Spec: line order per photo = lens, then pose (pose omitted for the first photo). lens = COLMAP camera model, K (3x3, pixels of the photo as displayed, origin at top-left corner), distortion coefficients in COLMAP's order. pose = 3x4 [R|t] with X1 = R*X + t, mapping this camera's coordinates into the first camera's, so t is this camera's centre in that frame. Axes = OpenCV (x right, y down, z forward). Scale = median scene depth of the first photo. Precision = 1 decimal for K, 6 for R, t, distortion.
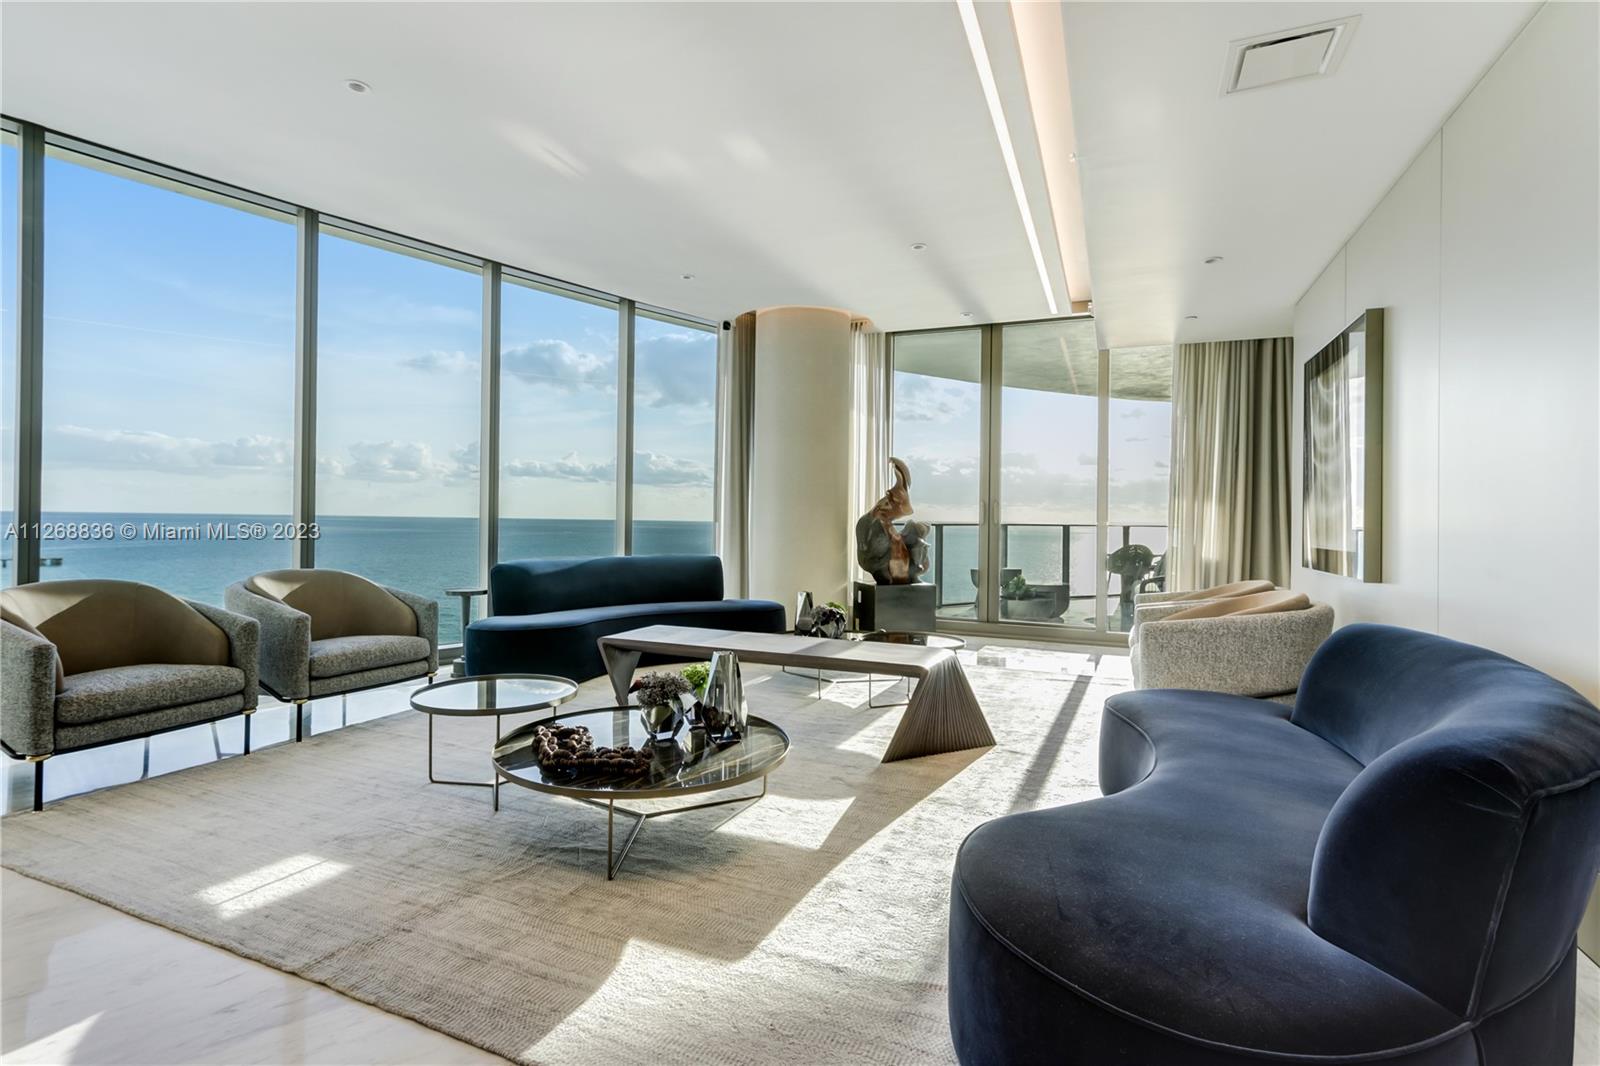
lens RADIAL K [[735.4, 0, 781.7], [0, 735.4, 520.9], [0, 0, 1]] dist [0.000219, 0.002683]
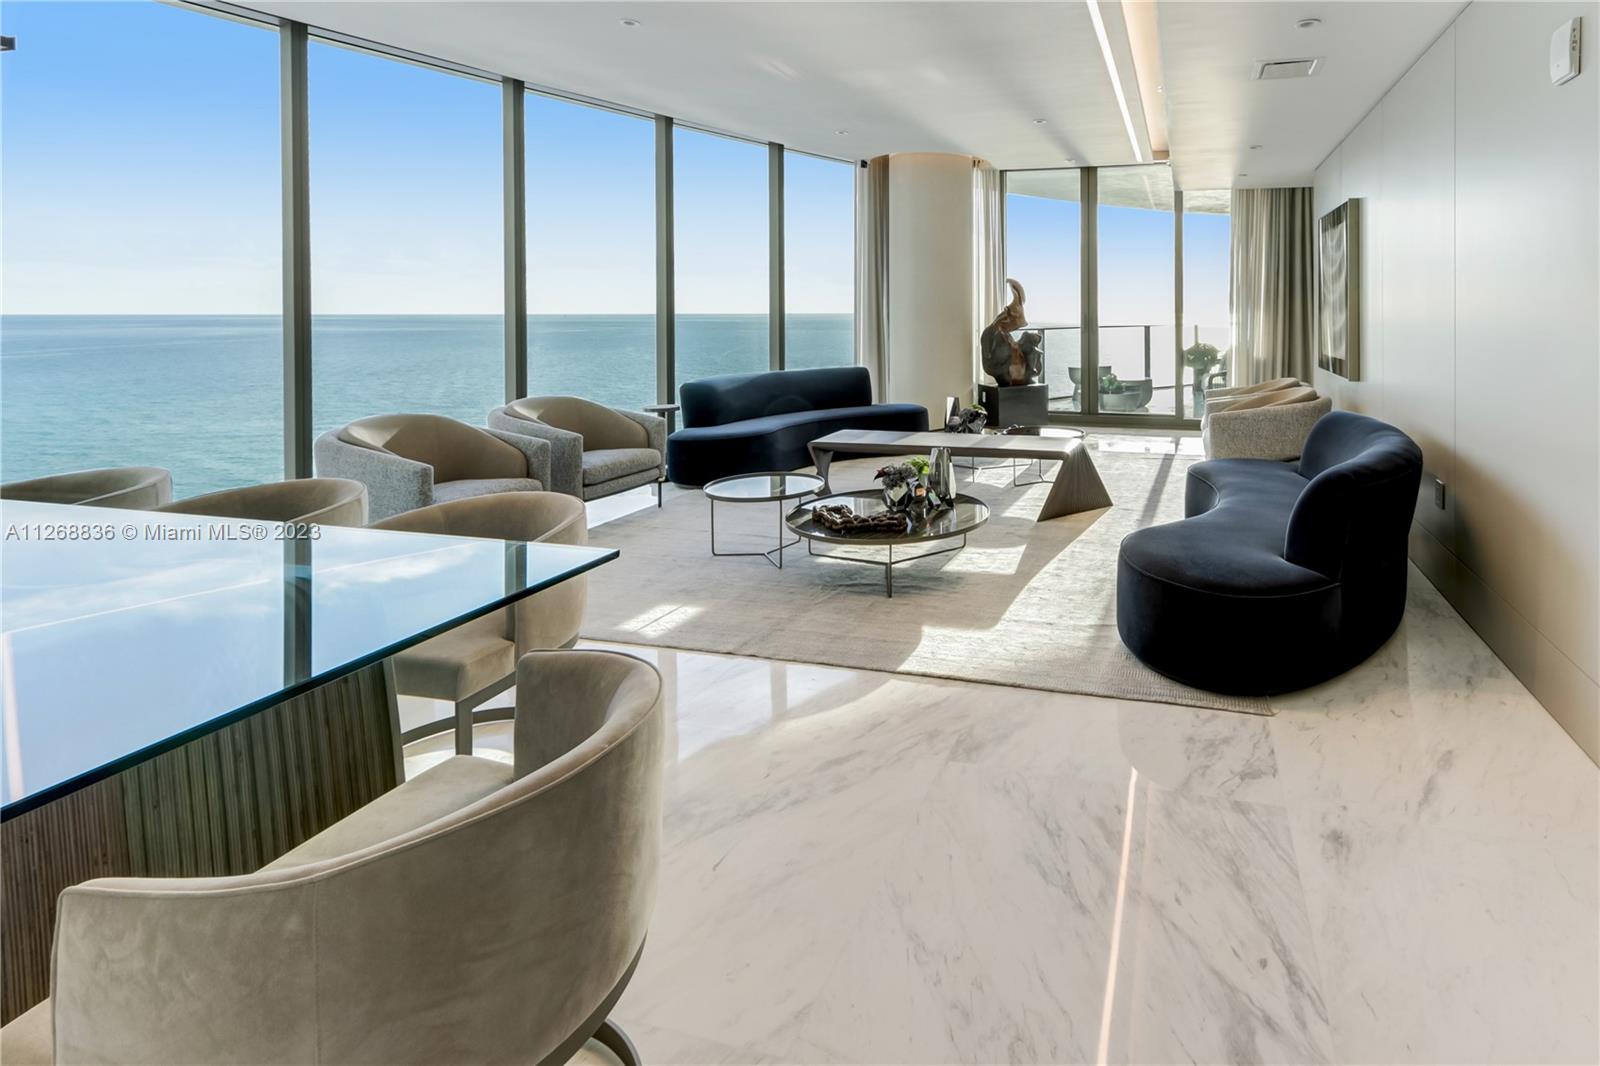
lens RADIAL K [[759.2, 0, 982.9], [0, 759.2, 325.9], [0, 0, 1]] dist [0.001691, 0.000348]
pose [[0.986036, -0.021444, 0.165146, -0.159681], [0.018263, 0.999618, 0.020759, -0.061427], [-0.165528, -0.017453, 0.986051, -0.325494]]
